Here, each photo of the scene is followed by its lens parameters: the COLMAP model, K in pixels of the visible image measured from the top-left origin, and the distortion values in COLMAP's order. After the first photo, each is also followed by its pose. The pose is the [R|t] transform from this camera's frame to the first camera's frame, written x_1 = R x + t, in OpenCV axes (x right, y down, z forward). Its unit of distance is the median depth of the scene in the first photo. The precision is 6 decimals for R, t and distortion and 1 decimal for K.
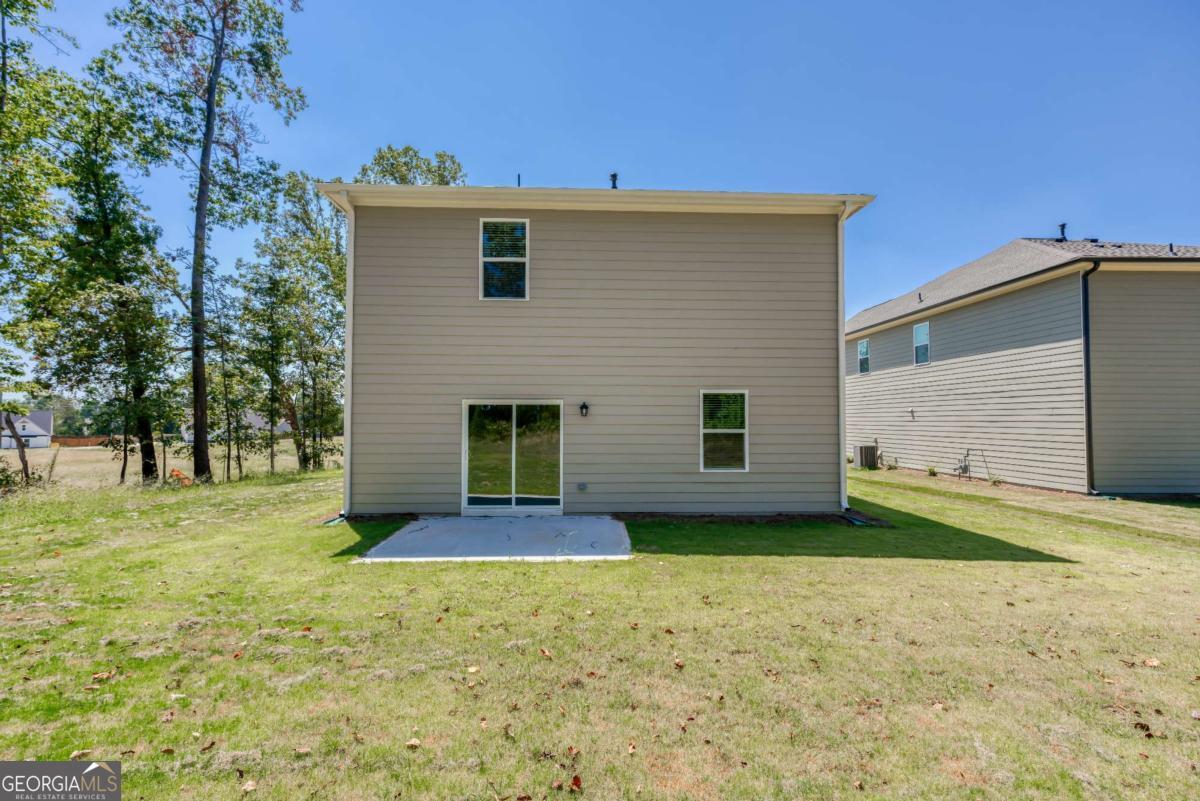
lens RADIAL K [[546.5, 0, 599.3], [0, 546.5, 403.3], [0, 0, 1]] dist [0.005365, 0.000672]
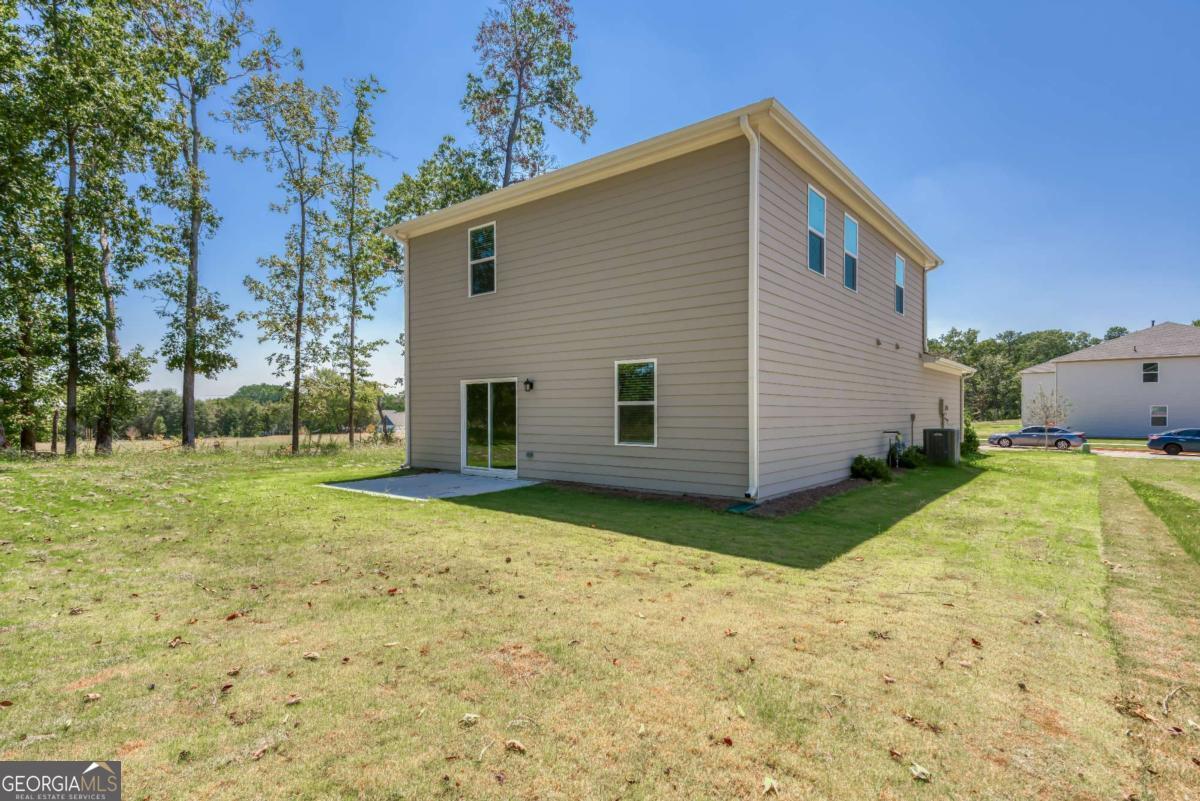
lens RADIAL K [[615.5, 0, 586.8], [0, 615.5, 416.1], [0, 0, 1]] dist [0.020424, -0.001626]
pose [[0.738970, 0.002616, -0.673733, 0.885498], [0.023399, 0.999290, 0.029544, 0.039366], [0.673332, -0.037597, 0.738384, 0.156220]]
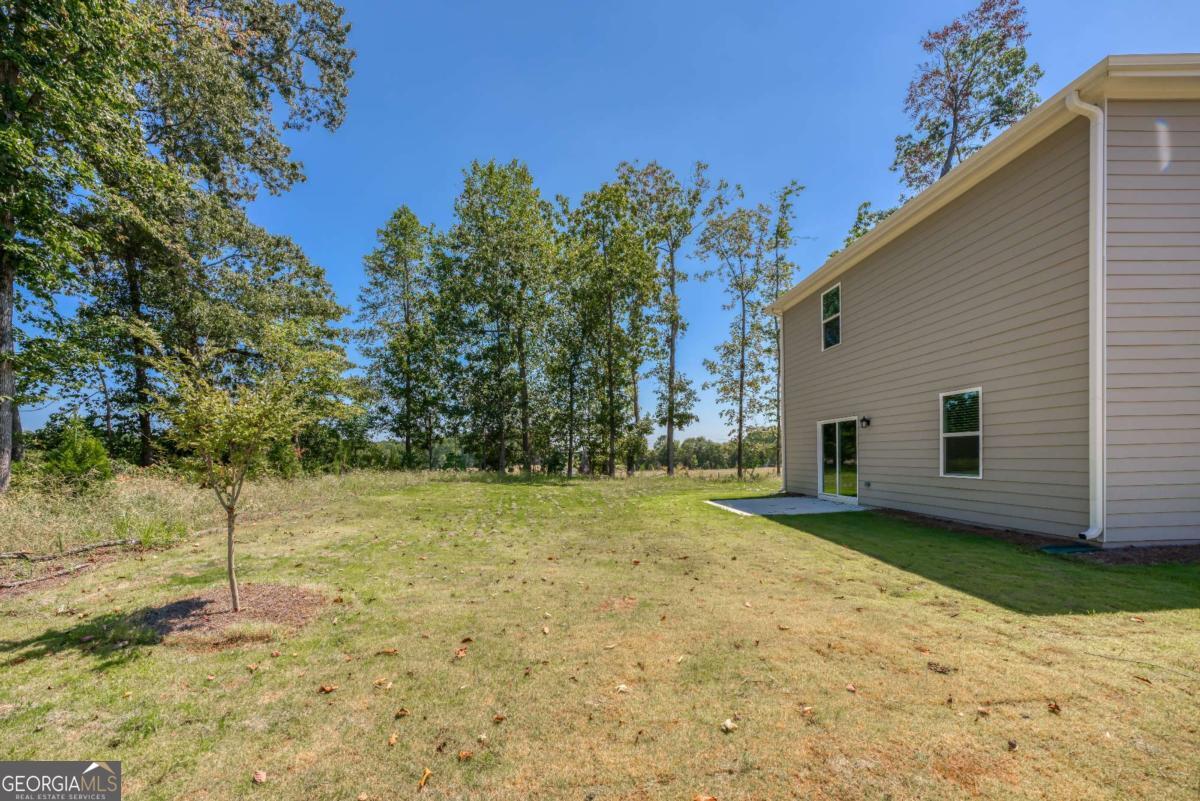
lens RADIAL K [[482.9, 0, 583.2], [0, 482.9, 470.6], [0, 0, 1]] dist [-0.008047, 0.000978]
pose [[-0.013239, 0.030533, -0.999446, 1.063410], [0.059226, 0.997803, 0.029698, 0.049693], [0.998157, -0.058800, -0.015019, 0.365353]]
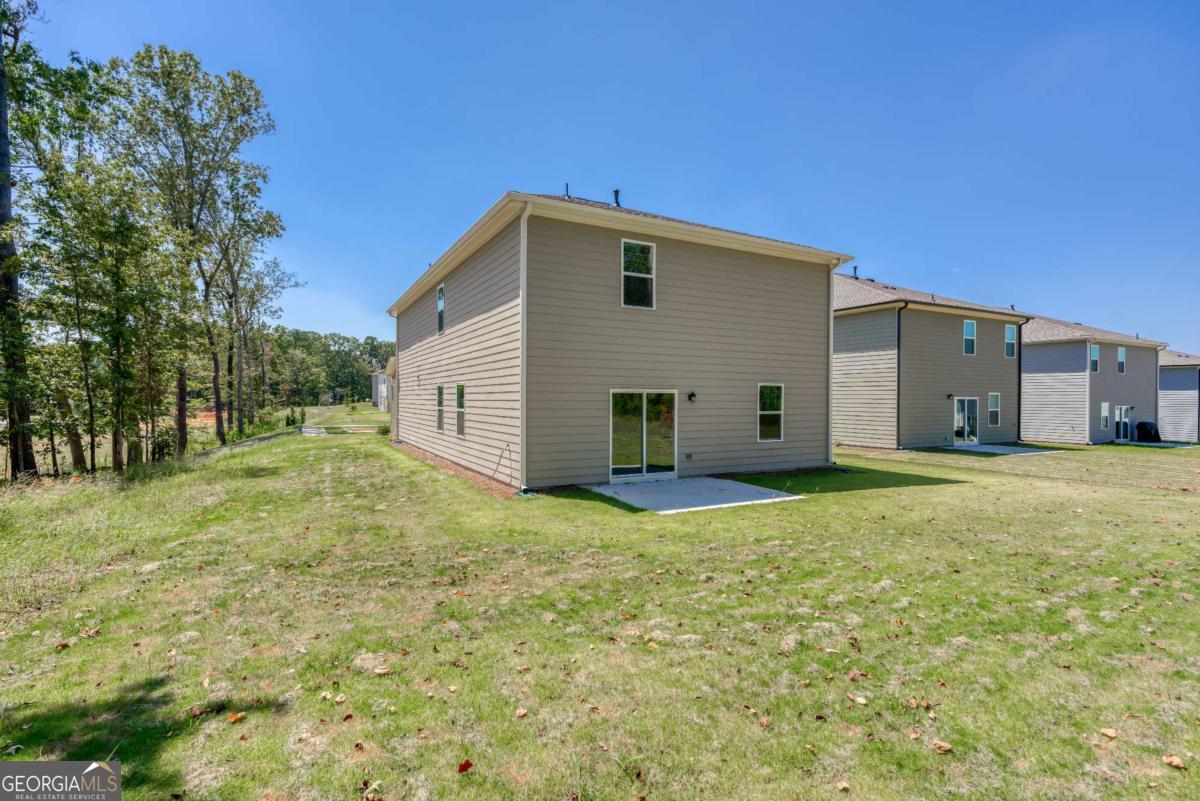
lens RADIAL K [[561.2, 0, 607.0], [0, 561.2, 403.9], [0, 0, 1]] dist [0.001903, 0.000348]
pose [[0.897659, -0.002291, 0.440684, -0.789187], [-0.017220, 0.999040, 0.040270, -0.022638], [-0.440354, -0.043737, 0.896758, -0.111027]]
